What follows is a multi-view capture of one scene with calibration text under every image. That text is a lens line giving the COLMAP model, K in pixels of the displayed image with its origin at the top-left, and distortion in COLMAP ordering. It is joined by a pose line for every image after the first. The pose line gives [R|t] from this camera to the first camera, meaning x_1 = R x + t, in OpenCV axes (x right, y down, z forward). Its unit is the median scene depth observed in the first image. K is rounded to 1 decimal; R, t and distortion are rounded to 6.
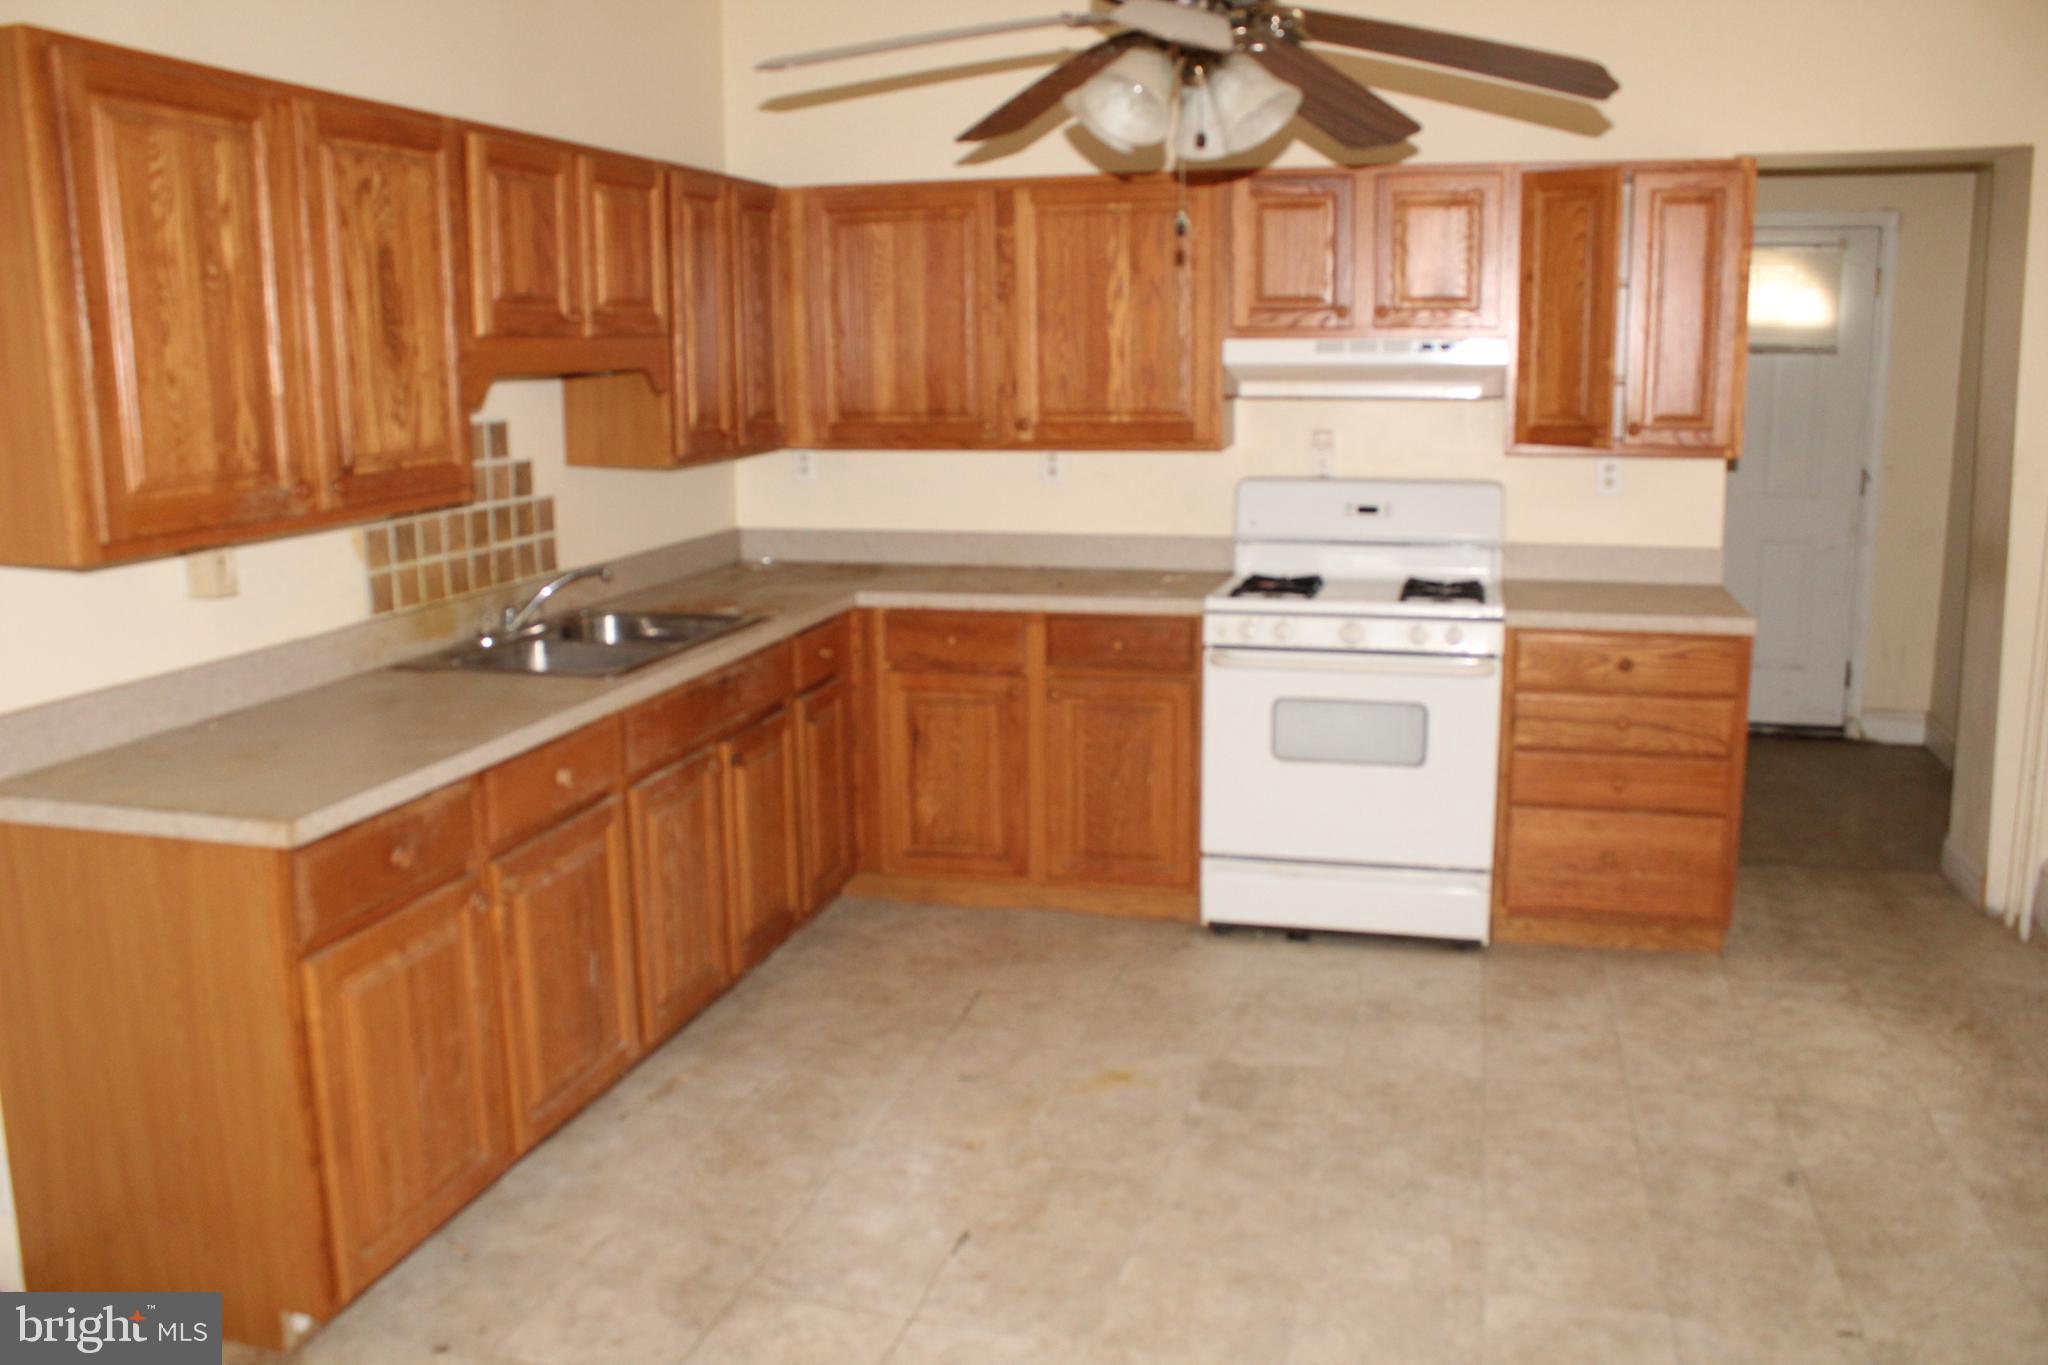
lens RADIAL K [[1717.9, 0, 1006.4], [0, 1717.9, 692.6], [0, 0, 1]] dist [-0.169127, 0.154659]
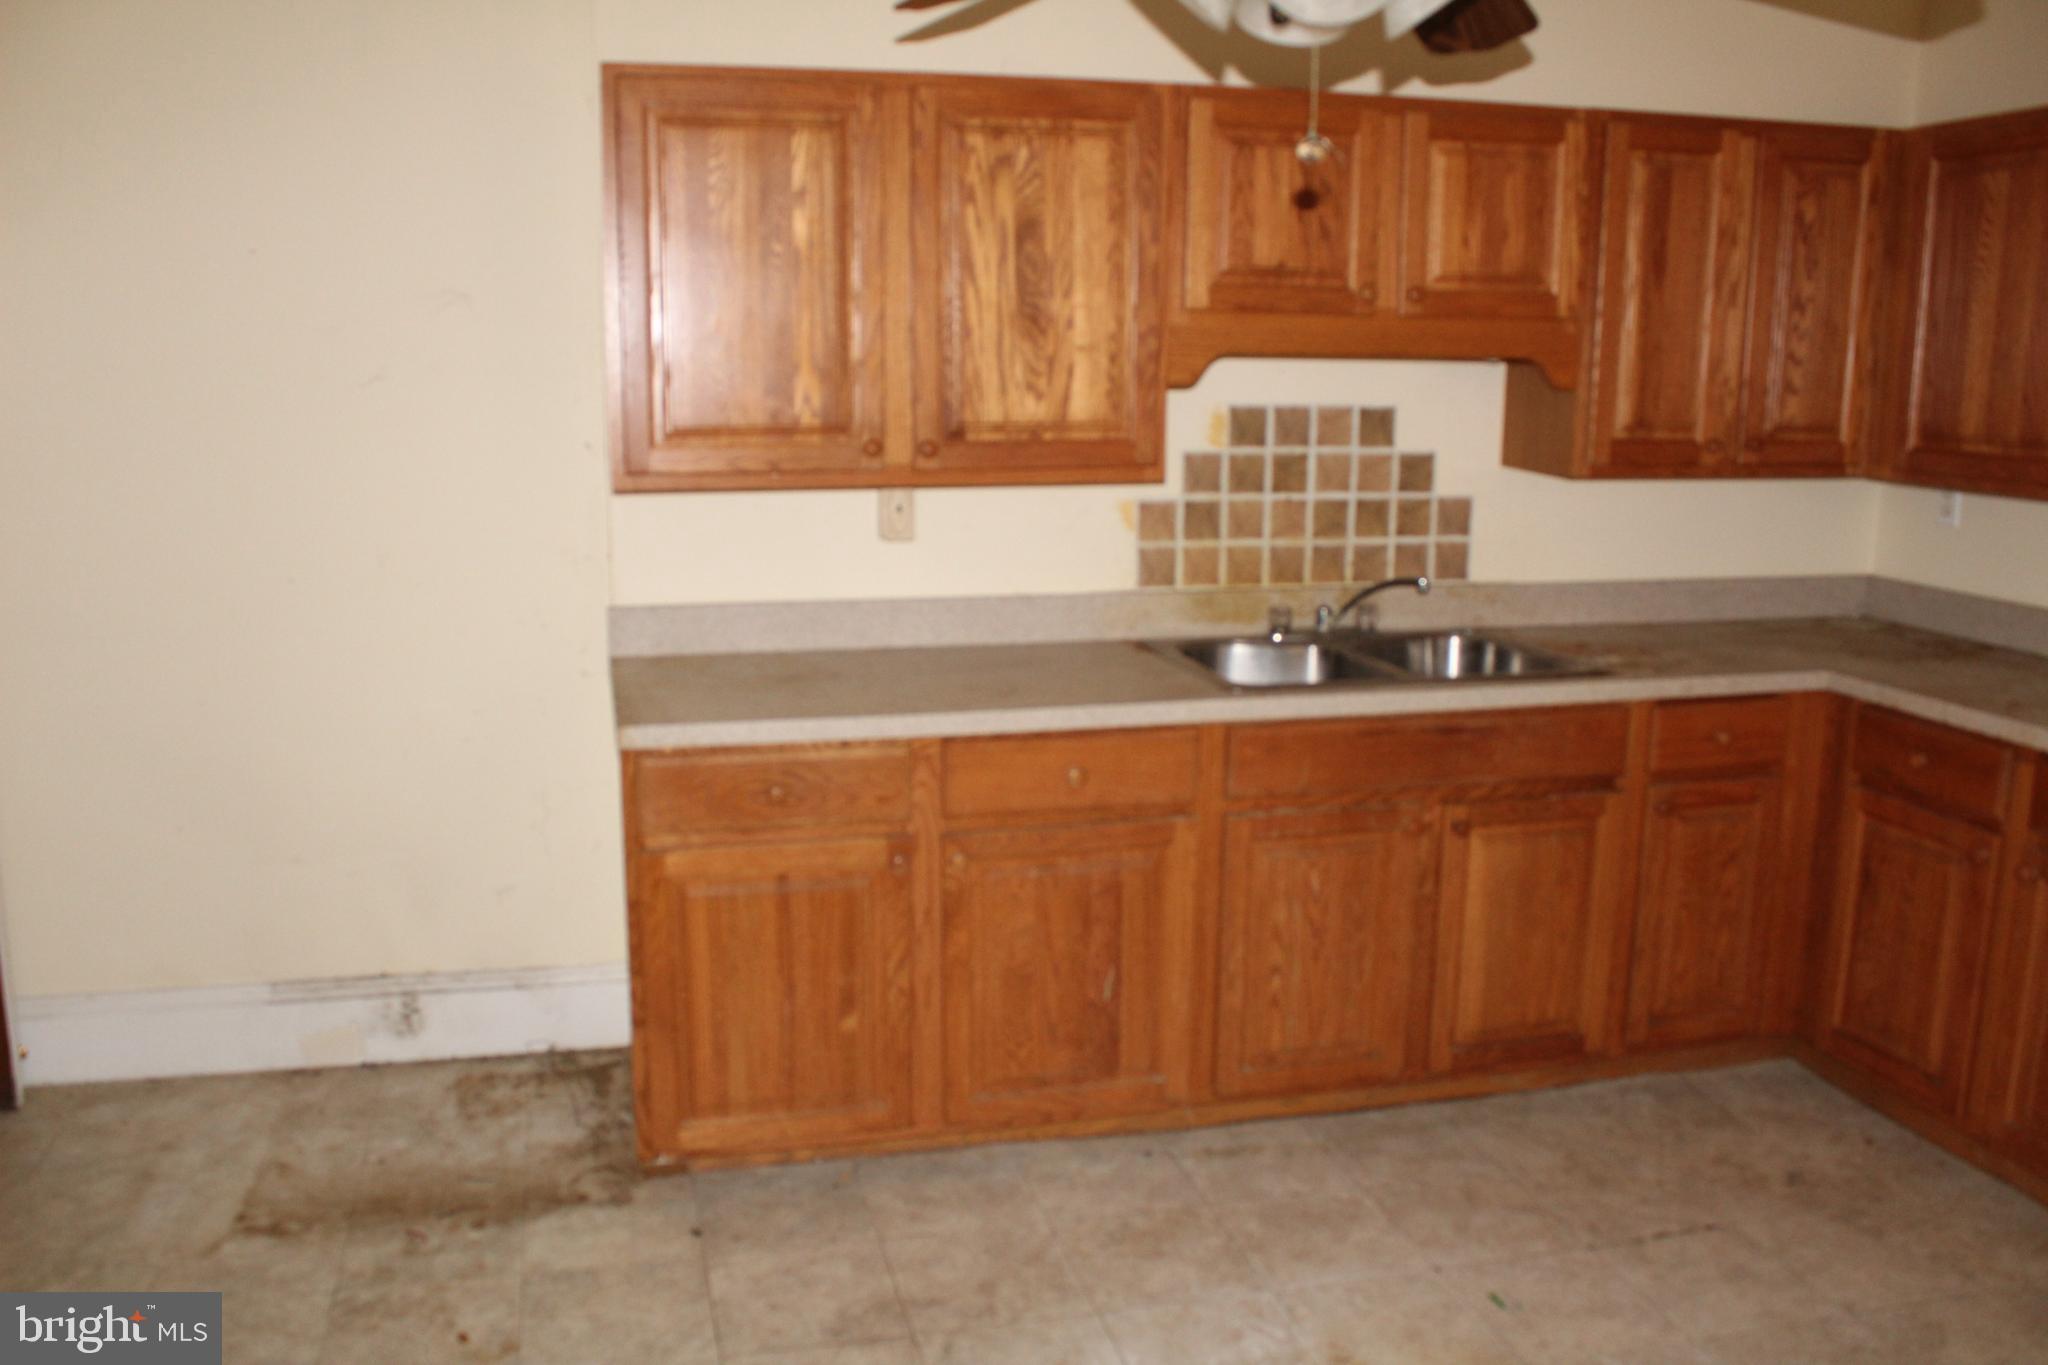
lens RADIAL K [[1717.9, 0, 1006.4], [0, 1717.9, 692.6], [0, 0, 1]] dist [-0.169127, 0.154659]
pose [[0.485222, 0.189506, -0.853608, 0.406305], [-0.182561, 0.976673, 0.113053, -0.073948], [0.855121, 0.100980, 0.508499, 0.361146]]
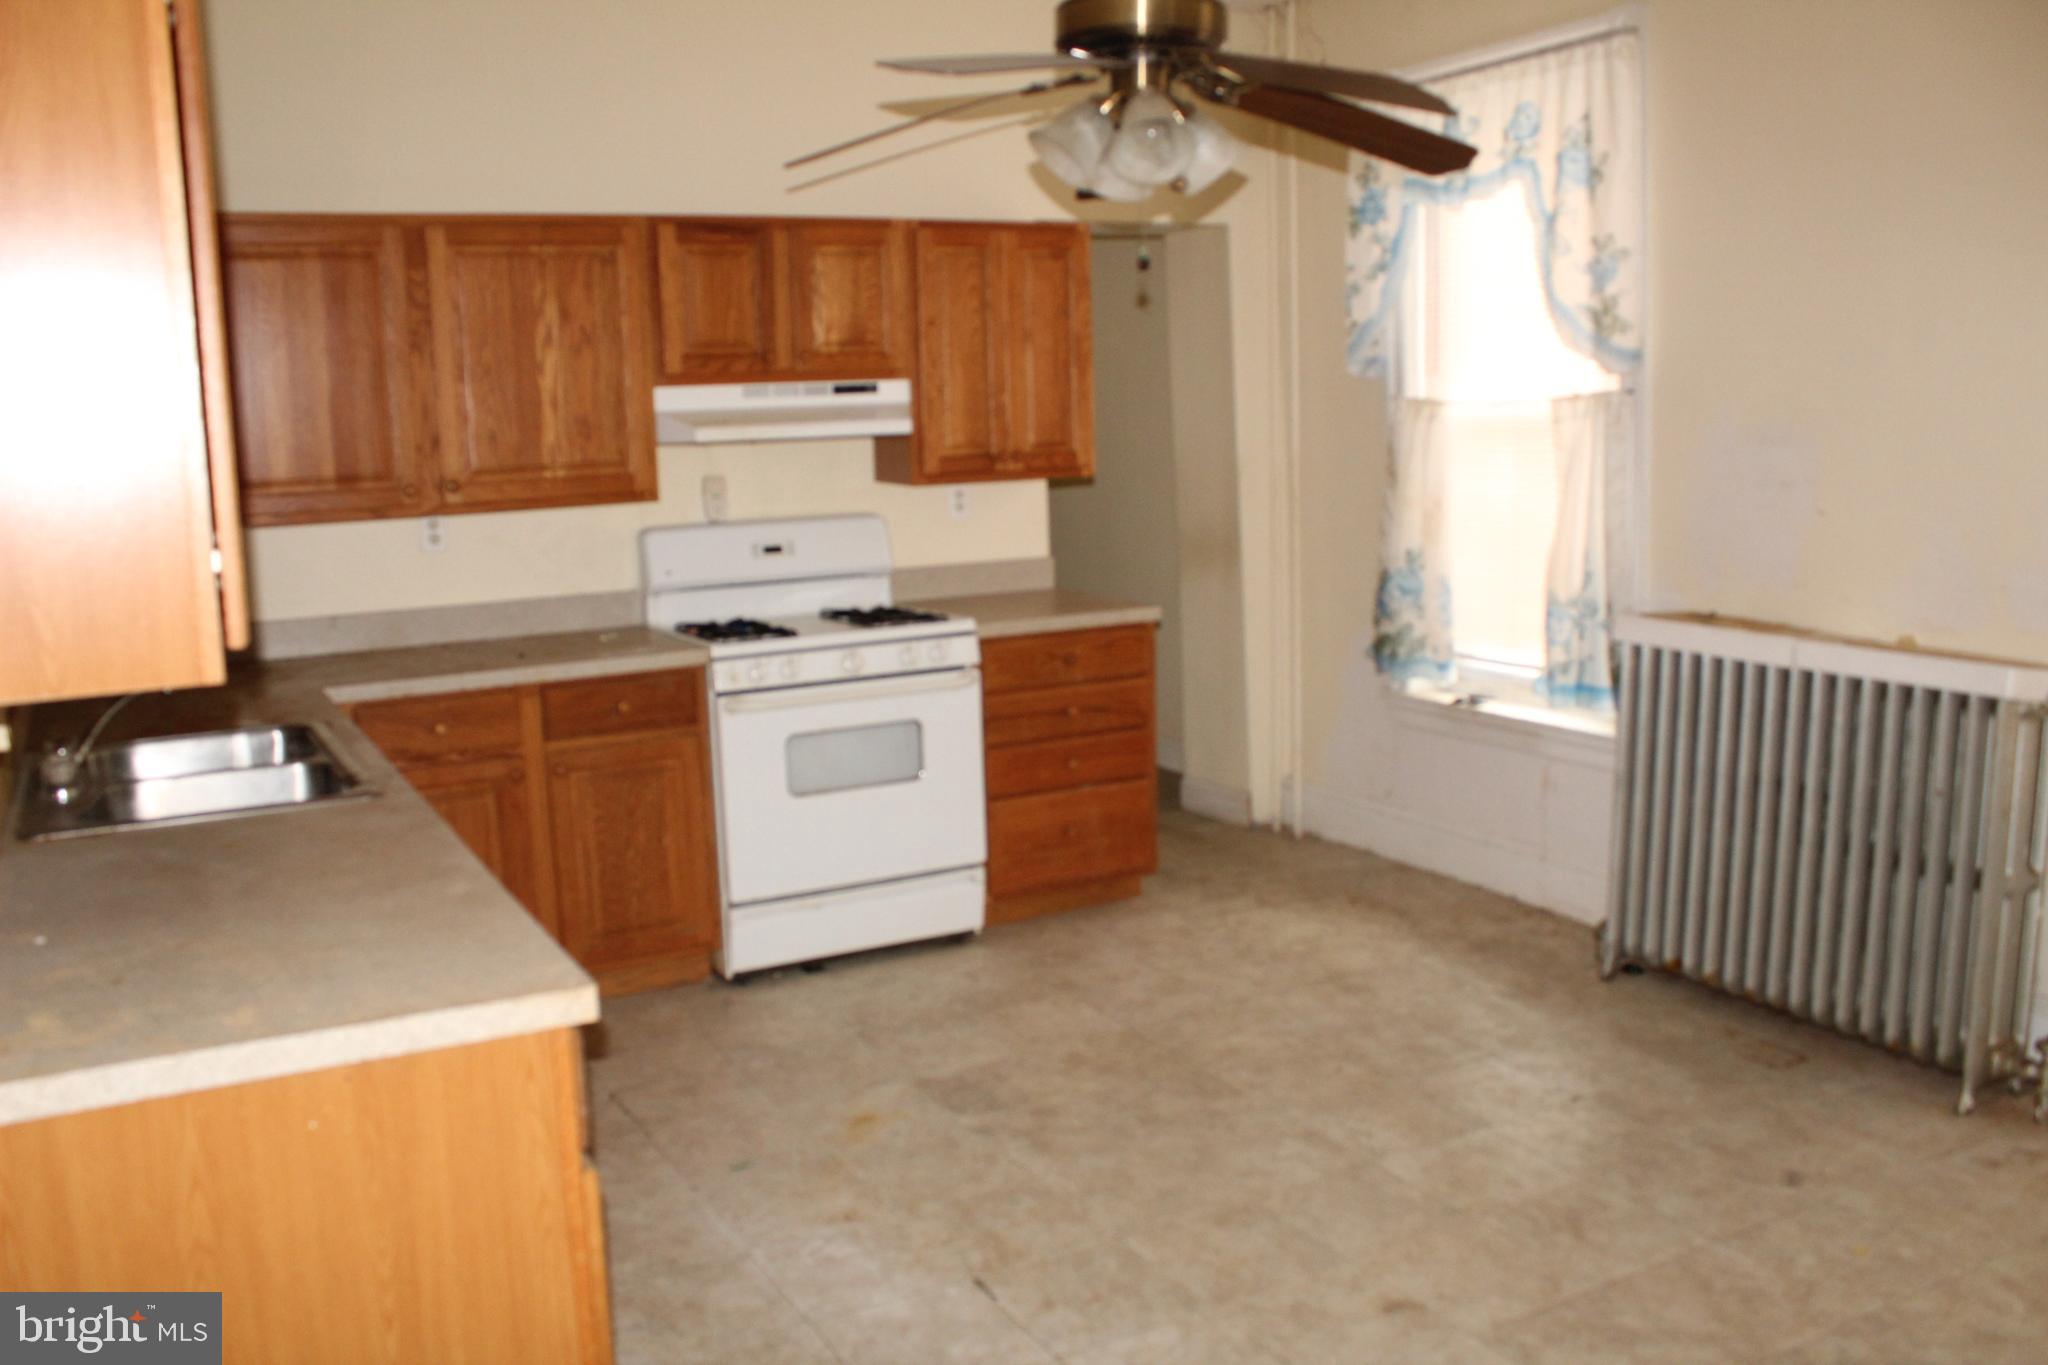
lens RADIAL K [[1717.9, 0, 1006.4], [0, 1717.9, 692.6], [0, 0, 1]] dist [-0.169127, 0.154659]
pose [[0.724141, -0.124292, 0.678359, -0.456974], [0.153032, 0.988063, 0.017678, -0.021492], [-0.672459, 0.091009, 0.734518, 0.176195]]
